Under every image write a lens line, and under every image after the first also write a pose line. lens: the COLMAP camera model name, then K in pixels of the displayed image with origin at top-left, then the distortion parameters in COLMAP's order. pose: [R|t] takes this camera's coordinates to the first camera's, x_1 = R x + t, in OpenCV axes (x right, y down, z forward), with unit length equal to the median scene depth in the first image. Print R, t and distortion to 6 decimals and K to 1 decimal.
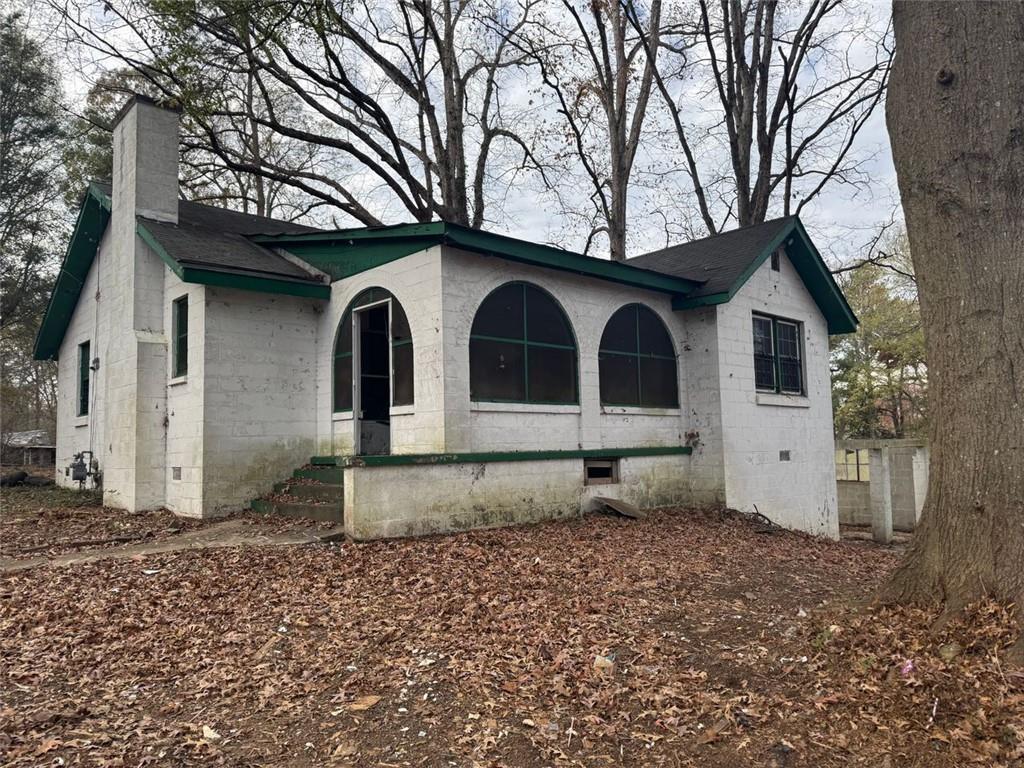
lens RADIAL K [[756.7, 0, 537.5], [0, 756.7, 379.7], [0, 0, 1]] dist [0.102450, -0.167019]
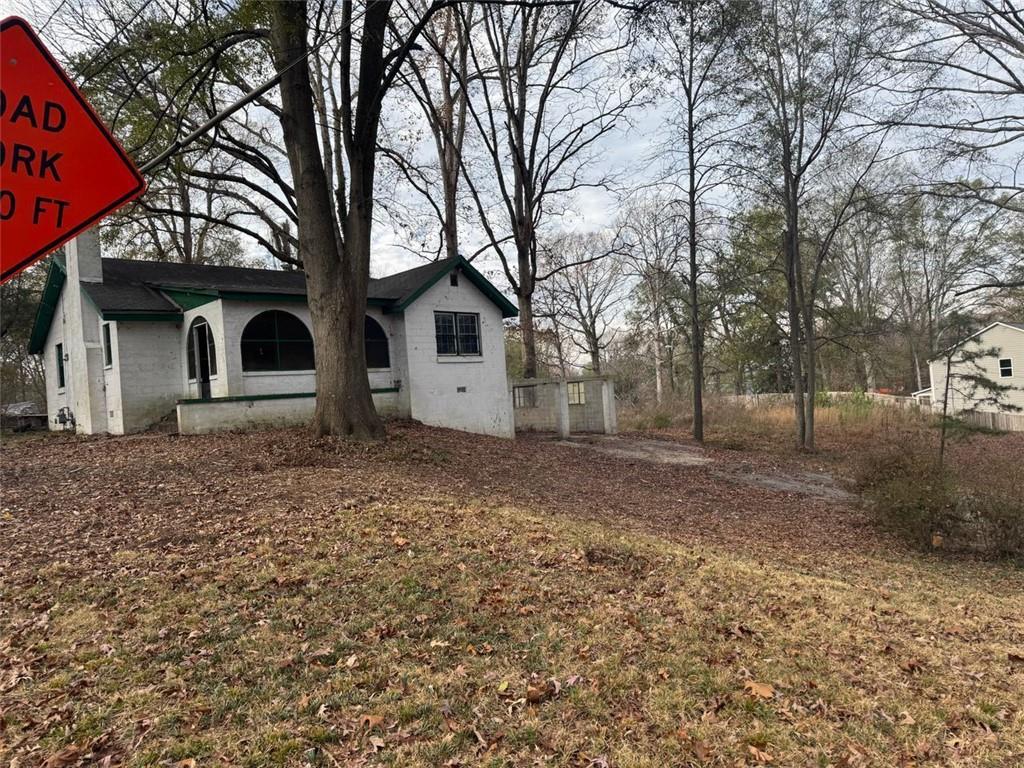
lens RADIAL K [[756.7, 0, 537.5], [0, 756.7, 379.7], [0, 0, 1]] dist [0.102450, -0.167019]
pose [[0.998604, -0.050508, 0.015438, 0.570000], [0.049365, 0.996523, 0.067124, -0.042537], [-0.018775, -0.066268, 0.997625, -0.937943]]
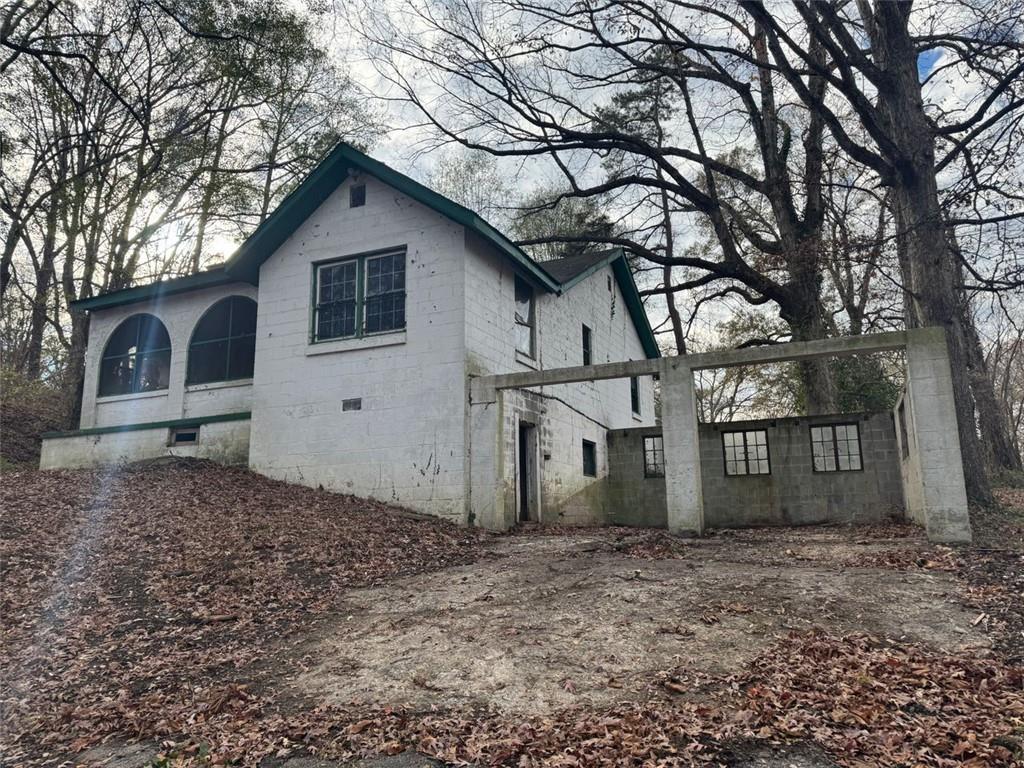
lens RADIAL K [[756.7, 0, 537.5], [0, 756.7, 379.7], [0, 0, 1]] dist [0.102450, -0.167019]
pose [[0.339679, -0.173470, -0.924406, 1.458319], [0.087787, 0.984401, -0.152470, 0.268255], [0.936436, -0.029360, 0.349609, 1.070110]]
